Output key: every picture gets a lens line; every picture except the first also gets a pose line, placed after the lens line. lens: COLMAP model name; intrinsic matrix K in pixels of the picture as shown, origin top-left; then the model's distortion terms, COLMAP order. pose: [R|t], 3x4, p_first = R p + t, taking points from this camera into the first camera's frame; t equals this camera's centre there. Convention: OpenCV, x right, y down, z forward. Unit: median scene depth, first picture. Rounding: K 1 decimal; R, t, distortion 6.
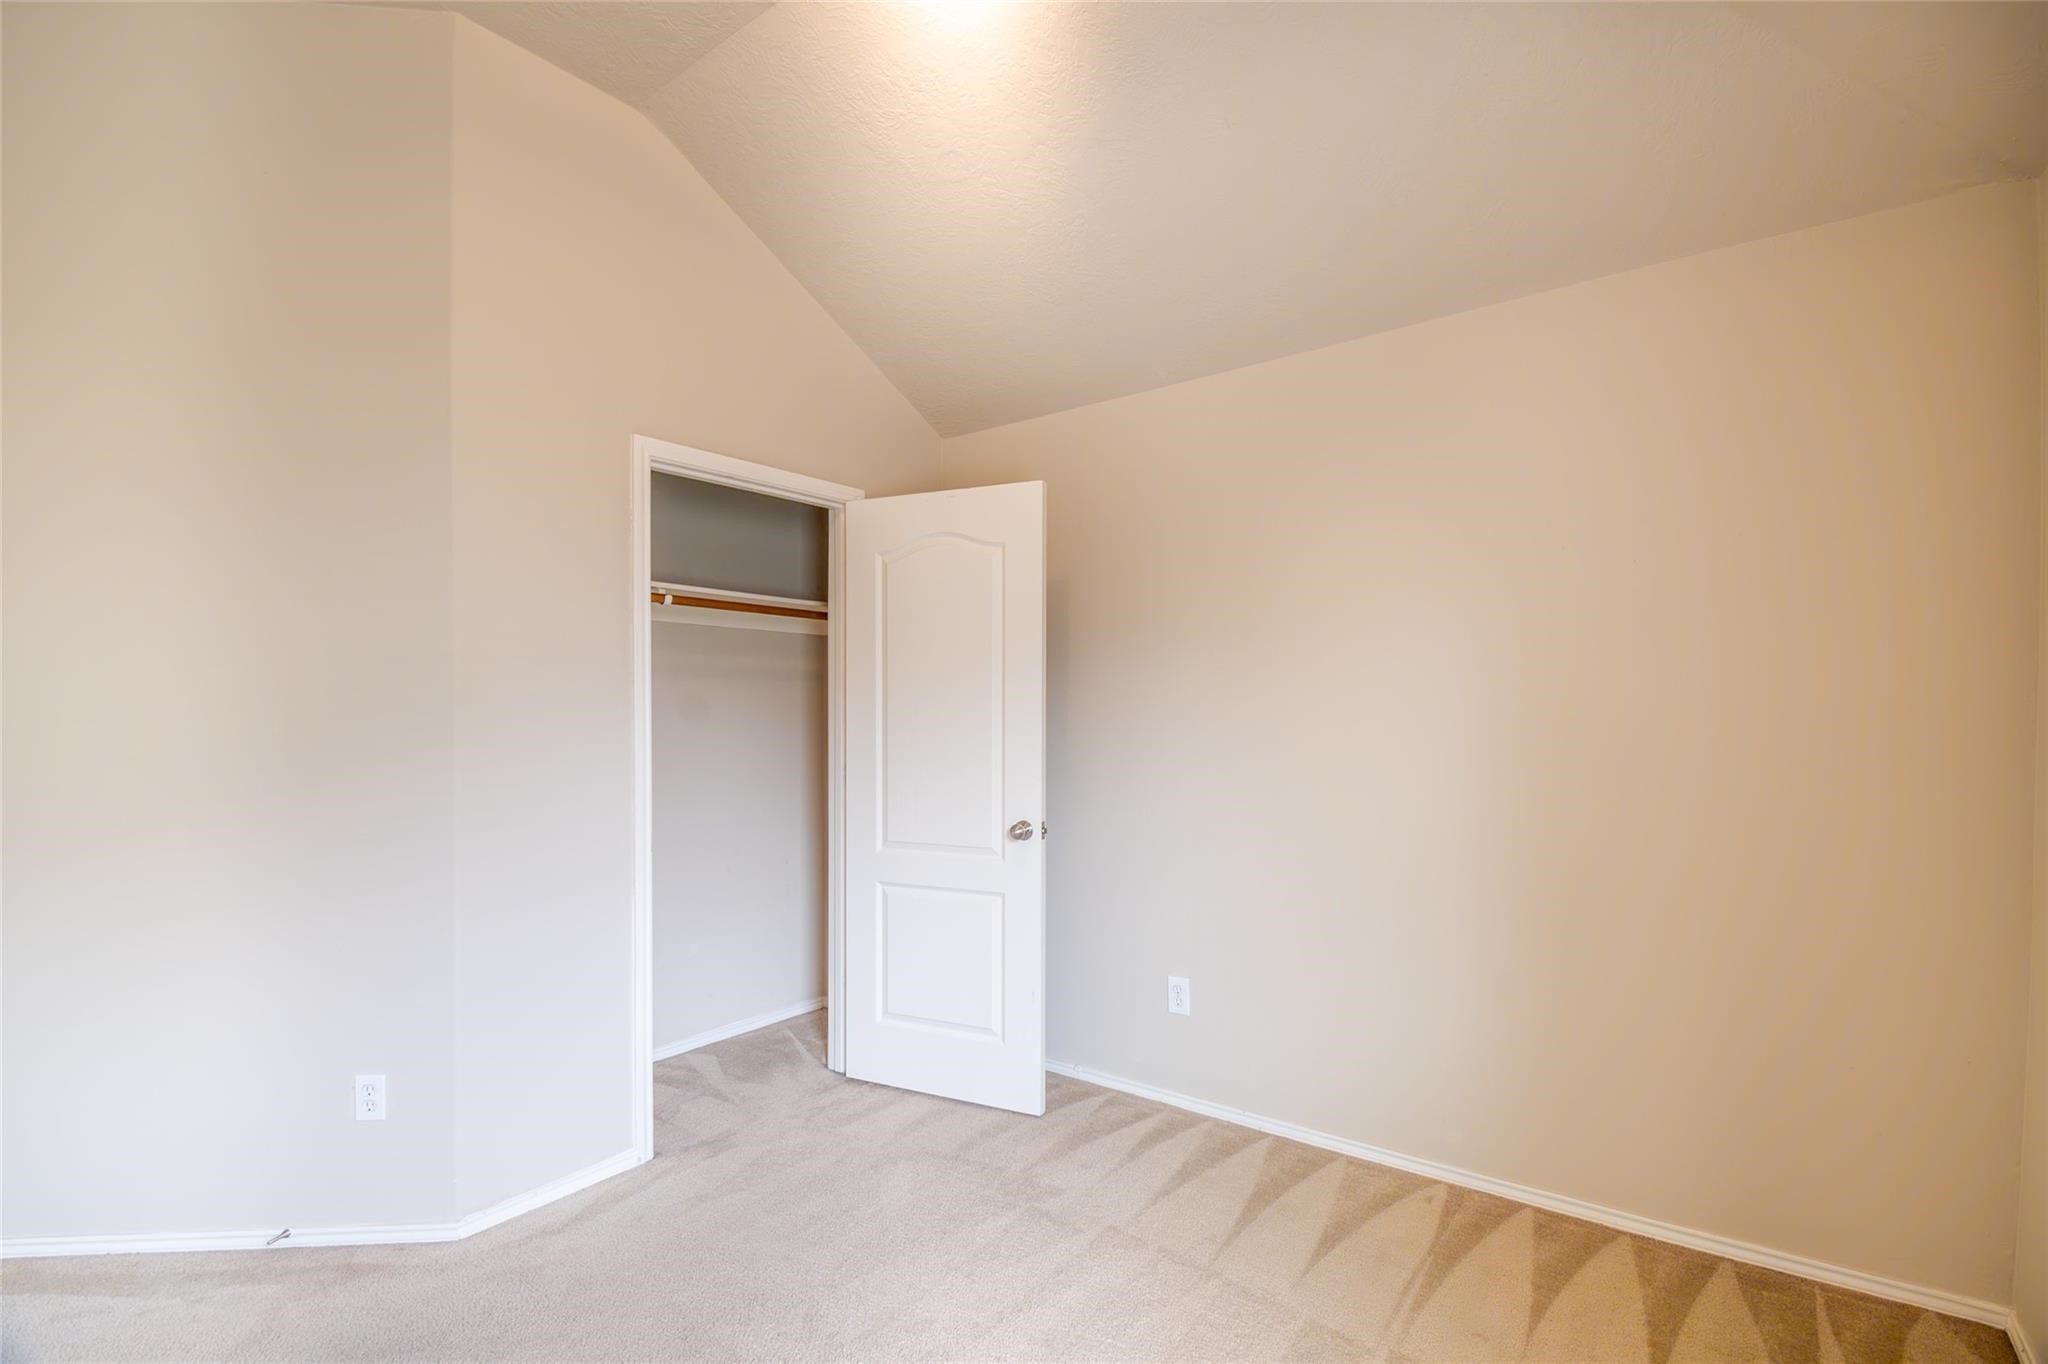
lens RADIAL K [[951.1, 0, 1037.8], [0, 951.1, 677.0], [0, 0, 1]] dist [-0.005413, -0.001004]
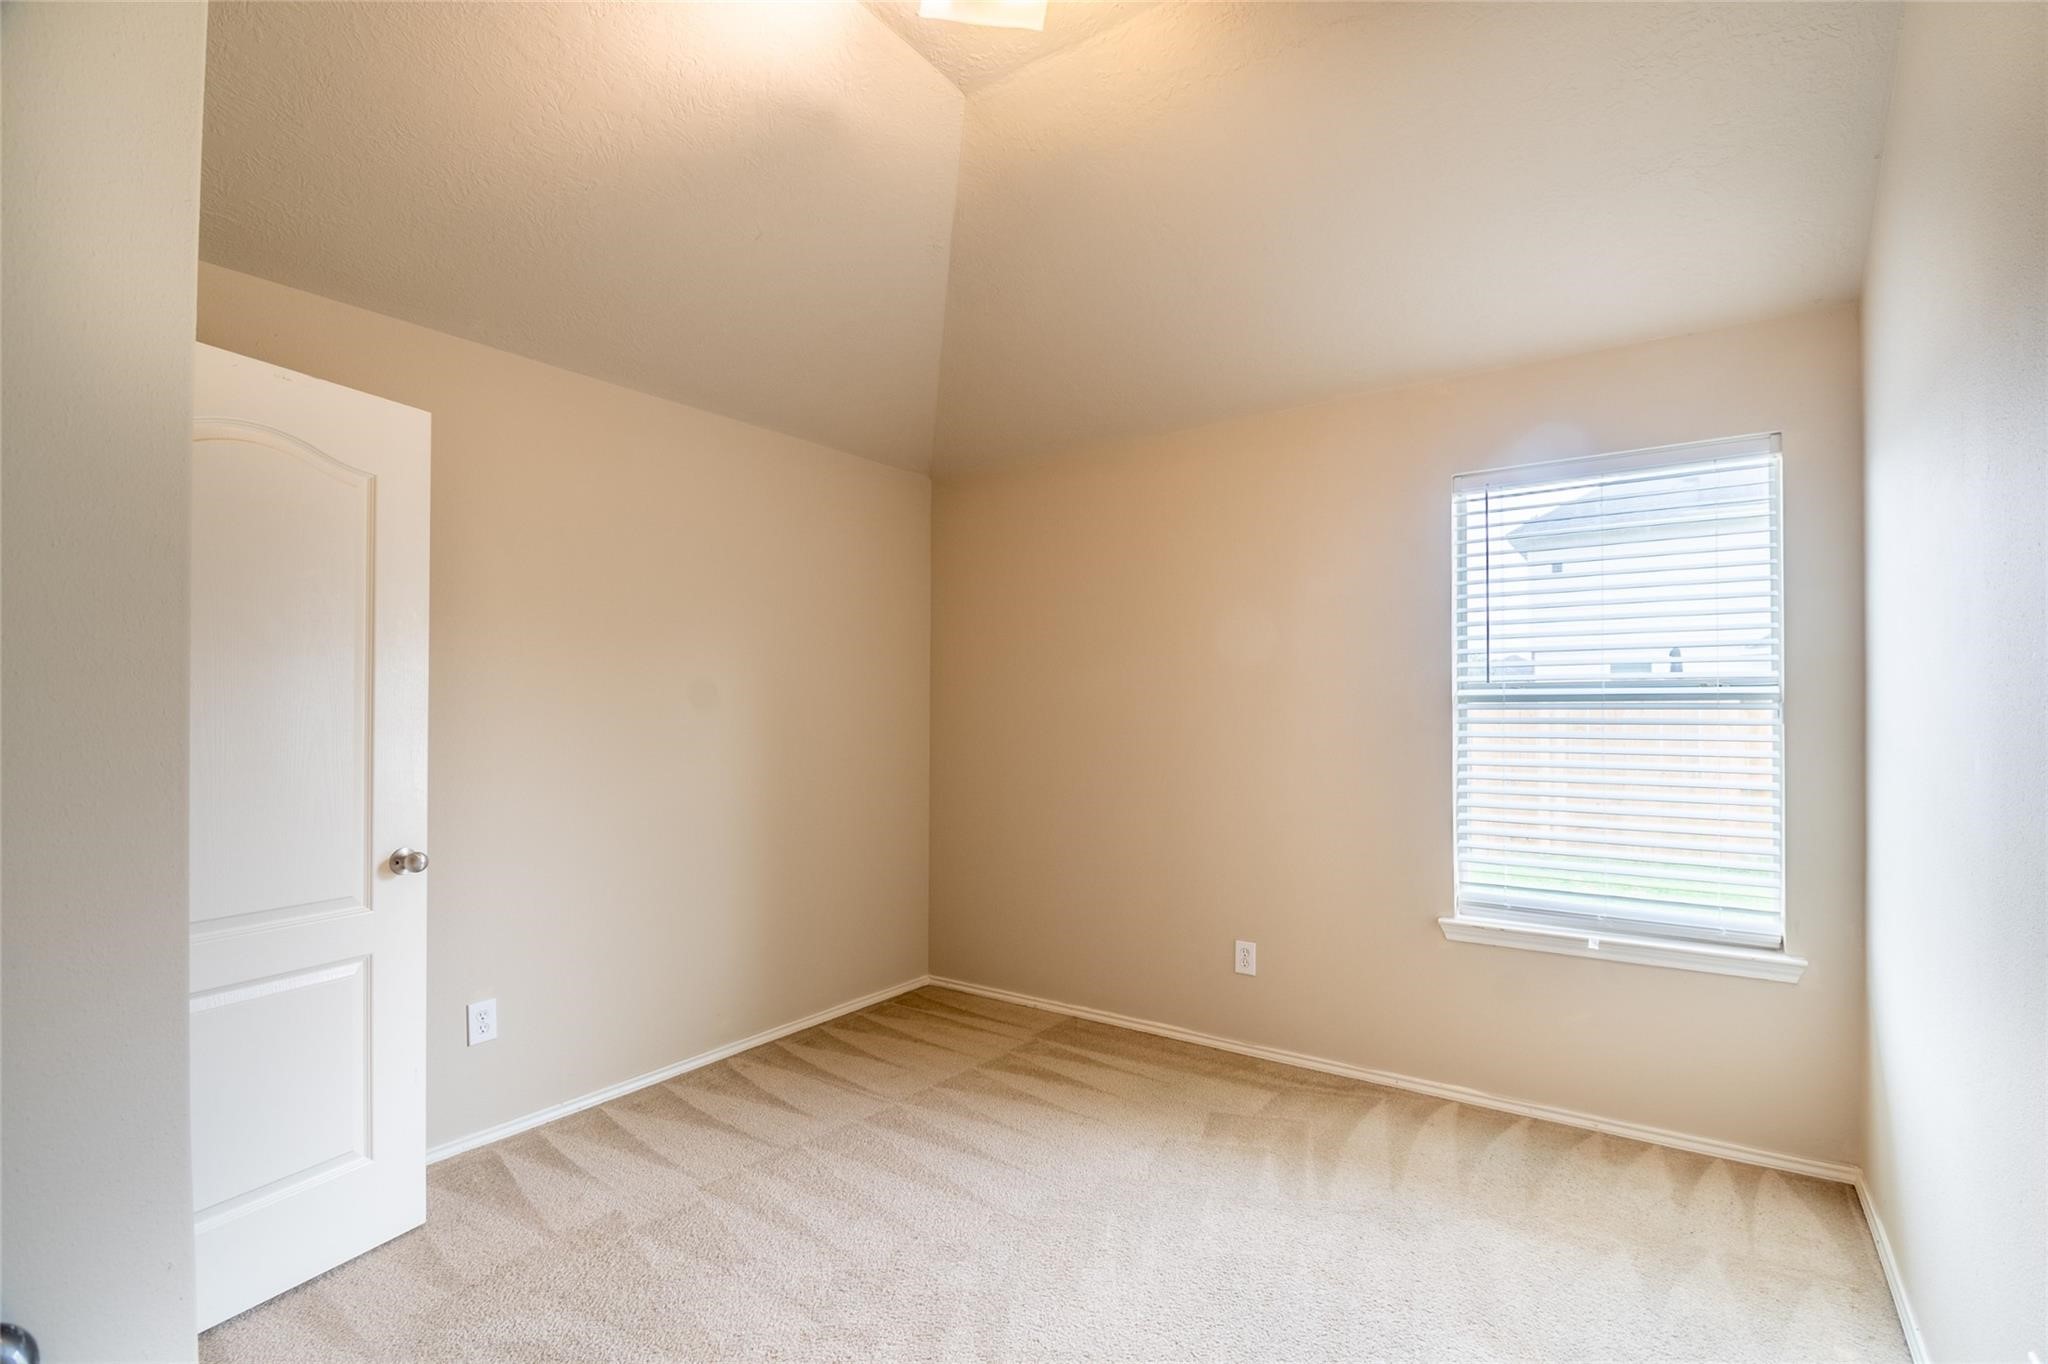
lens RADIAL K [[951.1, 0, 1037.8], [0, 951.1, 677.0], [0, 0, 1]] dist [-0.005413, -0.001004]
pose [[0.003599, 0.015082, 0.999880, -0.806850], [-0.016172, 0.999756, -0.015022, 0.020105], [-0.999863, -0.016116, 0.003842, 0.522303]]
